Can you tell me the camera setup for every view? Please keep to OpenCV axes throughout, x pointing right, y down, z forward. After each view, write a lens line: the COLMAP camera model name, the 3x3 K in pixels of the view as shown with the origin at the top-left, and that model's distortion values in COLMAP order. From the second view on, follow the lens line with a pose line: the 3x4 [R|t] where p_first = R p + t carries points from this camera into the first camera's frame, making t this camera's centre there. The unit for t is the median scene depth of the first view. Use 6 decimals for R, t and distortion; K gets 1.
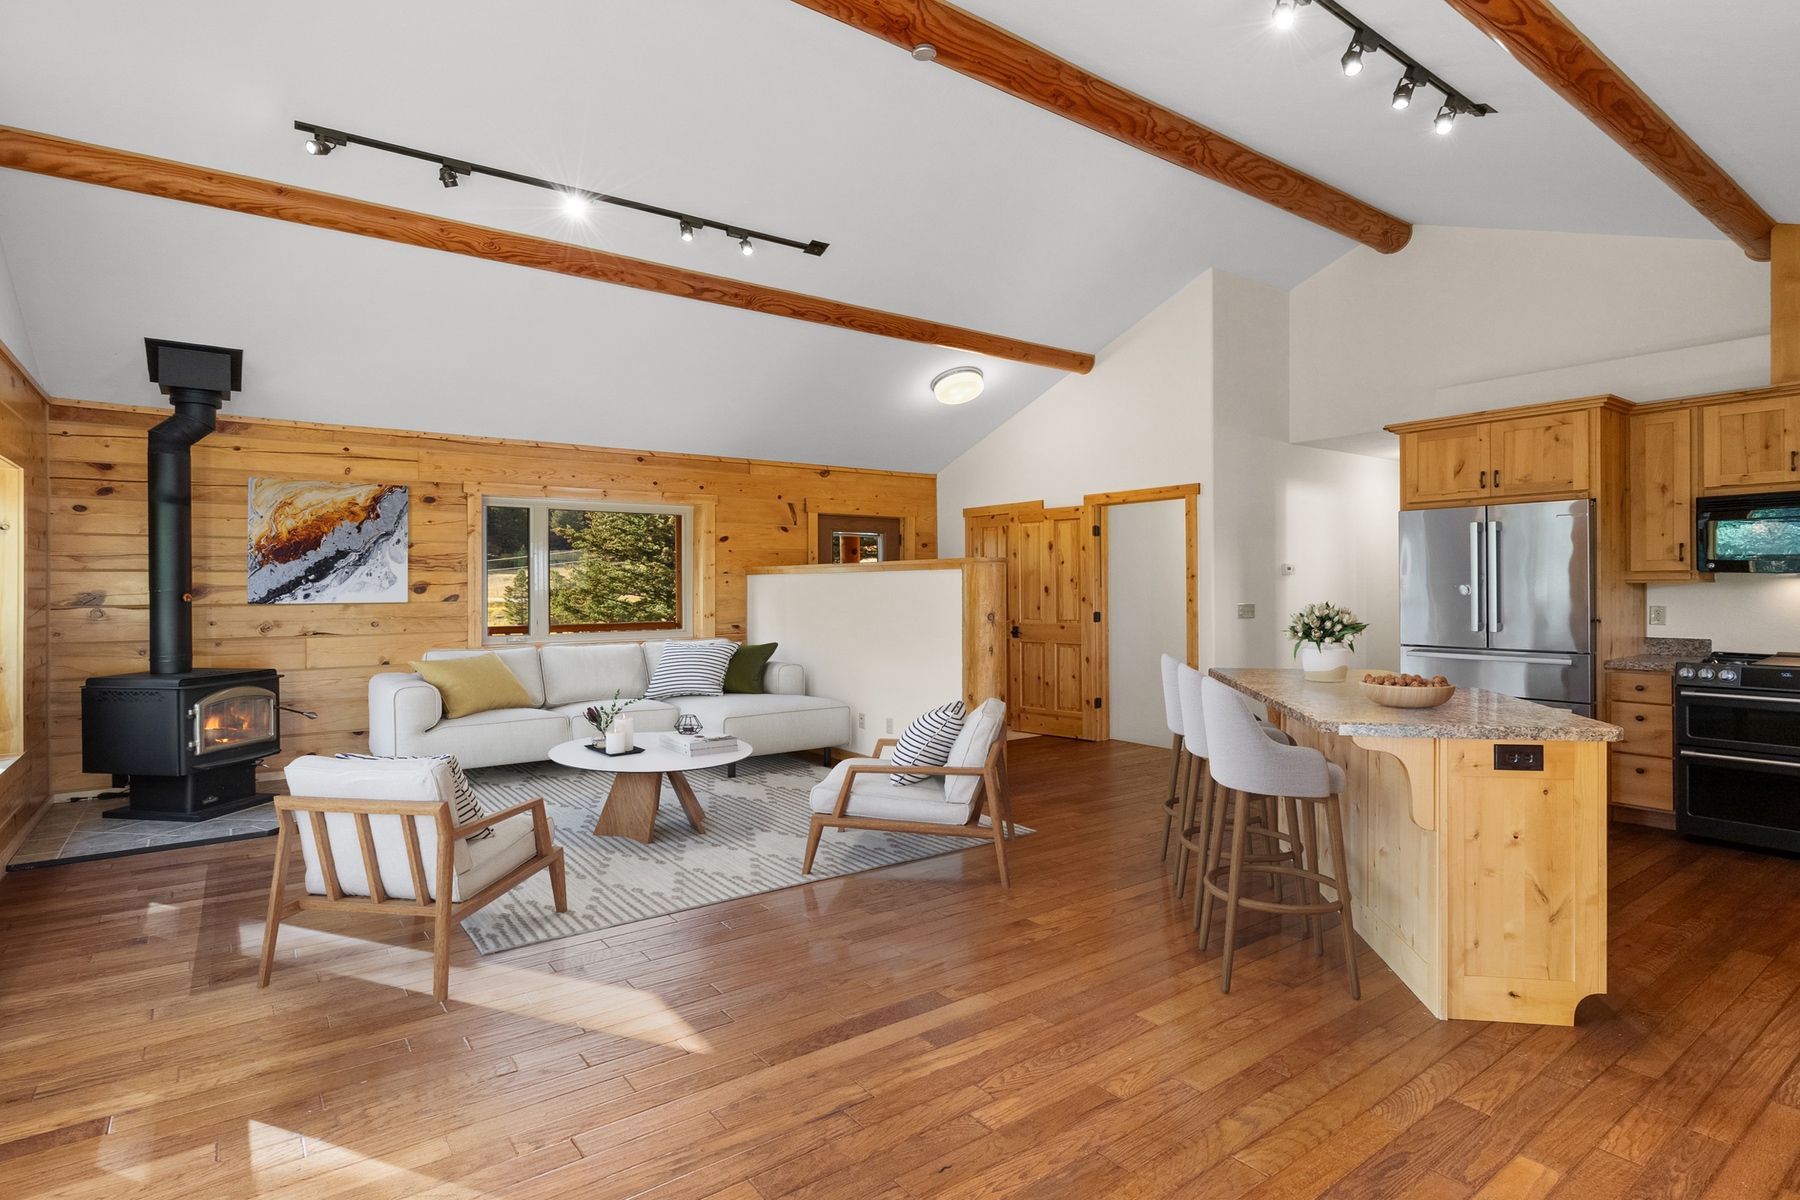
lens RADIAL K [[913.4, 0, 898.1], [0, 913.4, 586.1], [0, 0, 1]] dist [-0.004111, -0.000093]
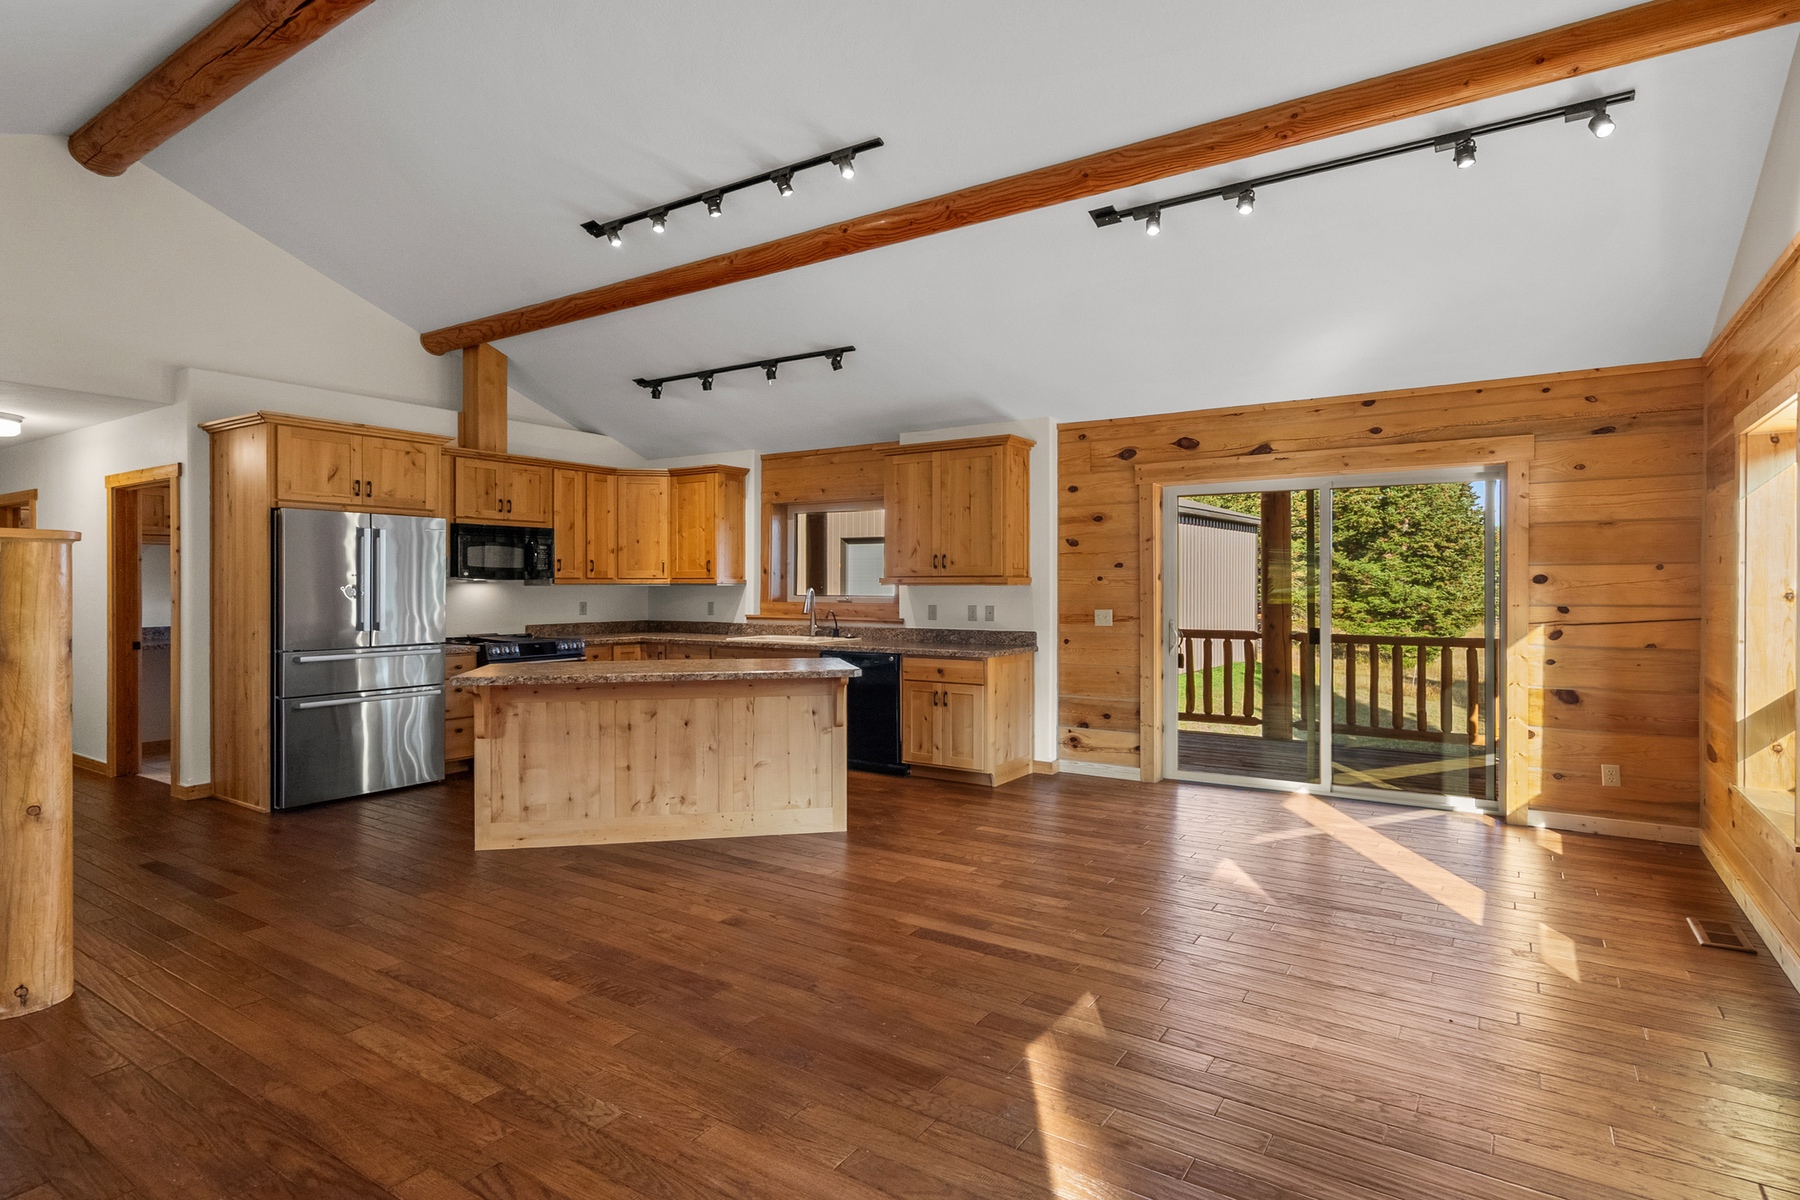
lens RADIAL K [[936.2, 0, 899.7], [0, 936.2, 589.6], [0, 0, 1]] dist [-0.001352, 0.001468]
pose [[-0.341248, 0.001644, 0.939972, -0.641877], [0.001610, 0.999998, -0.001164, 0.003774], [-0.939972, 0.001117, -0.341250, 0.844465]]
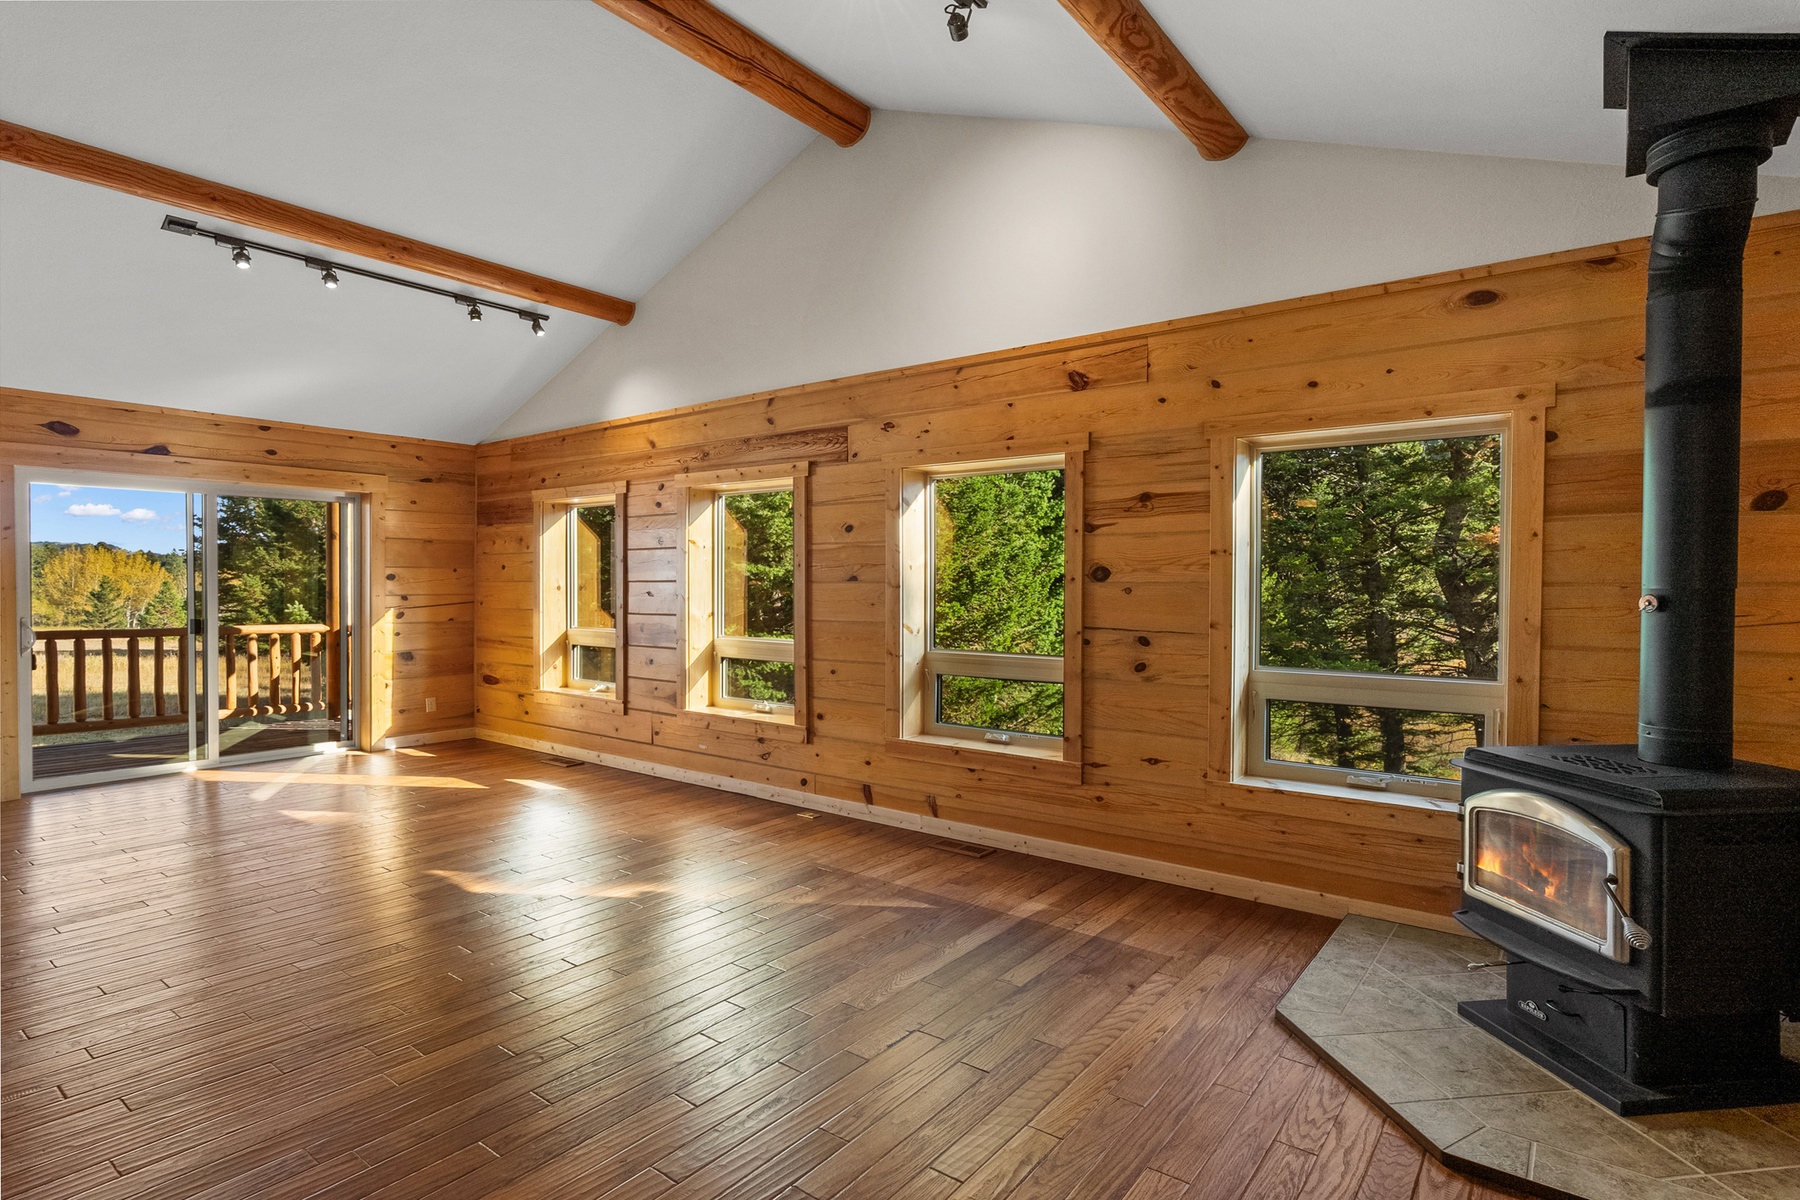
lens RADIAL K [[921.3, 0, 899.4], [0, 921.3, 595.6], [0, 0, 1]] dist [0.001343, 0.000140]
pose [[-0.962247, 0.004438, -0.272140, -0.298486], [0.000659, 0.999902, 0.013976, 0.001672], [0.272175, 0.013269, -0.962156, 1.447425]]
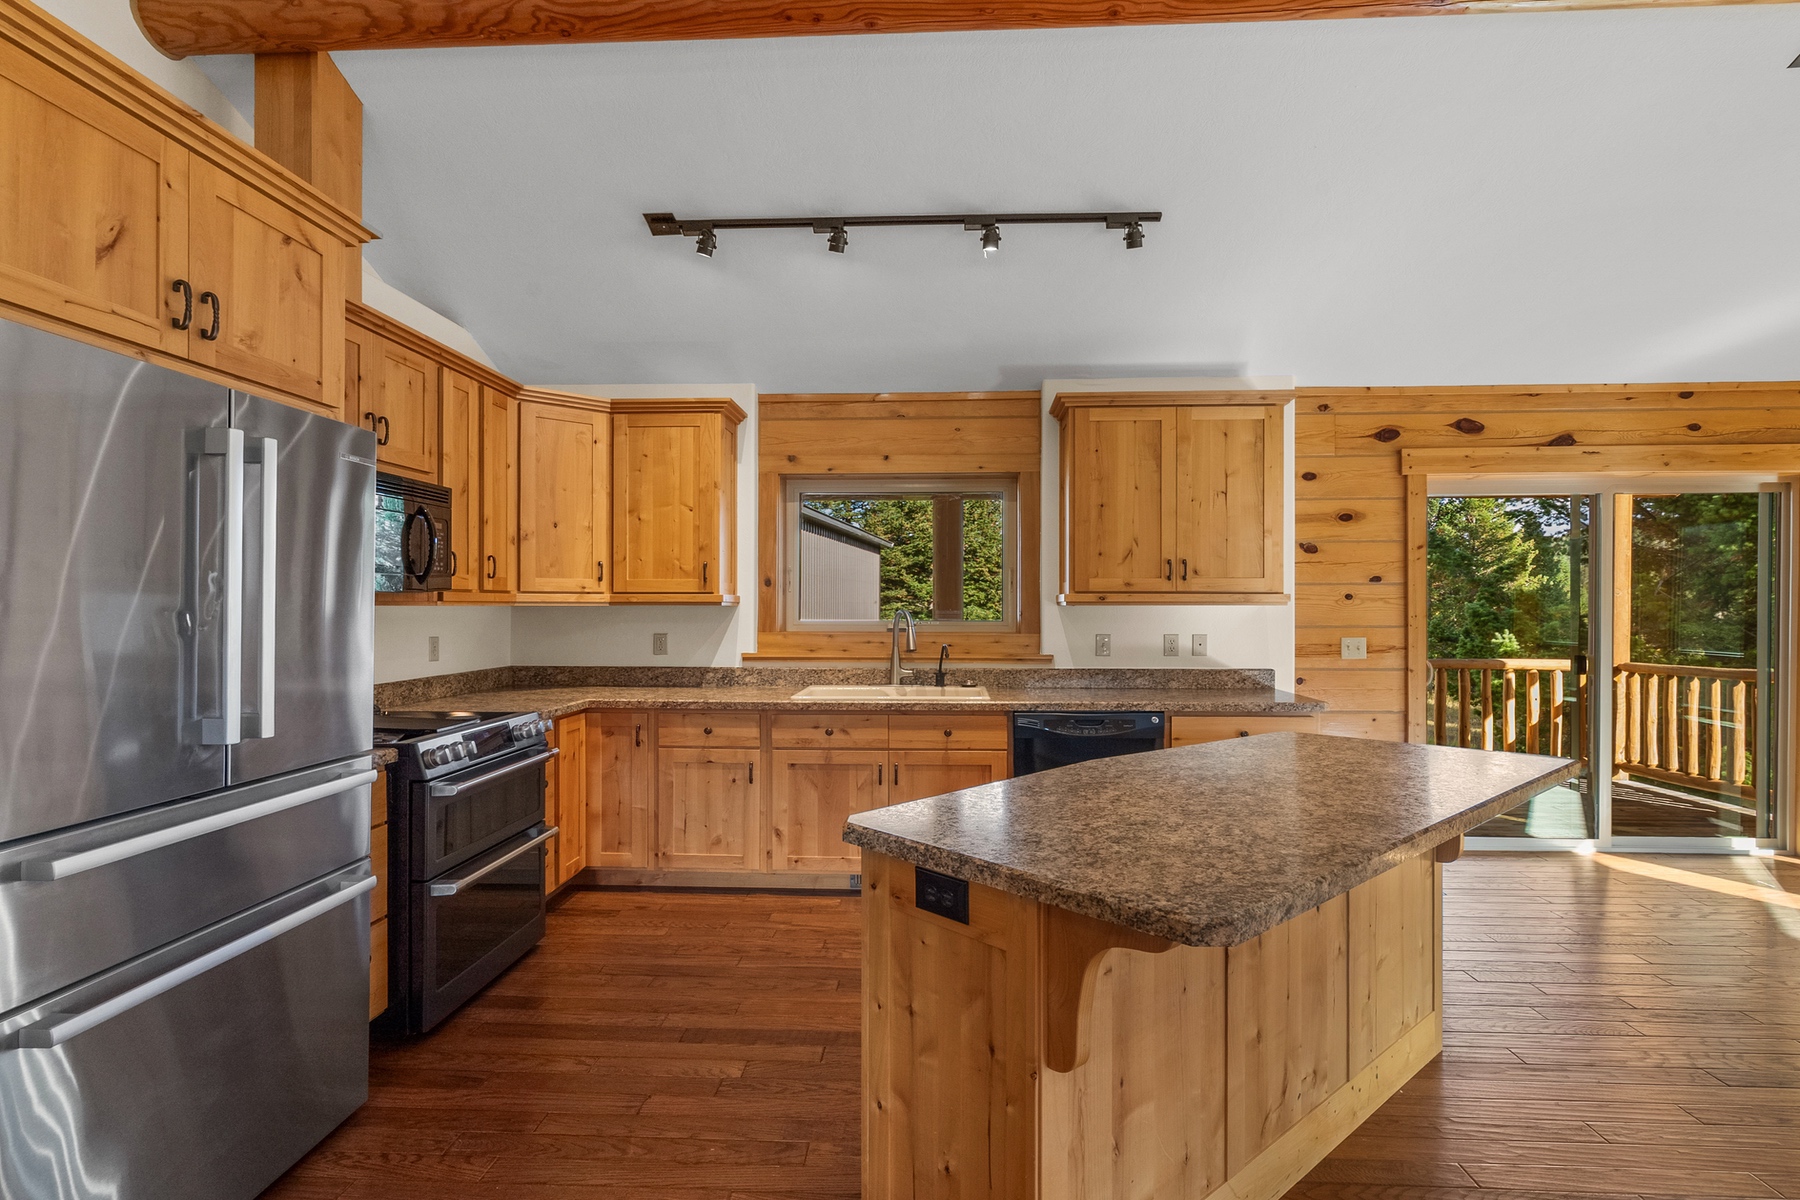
lens RADIAL K [[925.4, 0, 900.6], [0, 925.4, 609.3], [0, 0, 1]] dist [-0.003739, 0.002106]
pose [[-0.770348, 0.003079, 0.637617, 0.226575], [0.003394, 0.999994, -0.000728, -0.000104], [-0.637615, 0.001603, -0.770353, 1.187064]]
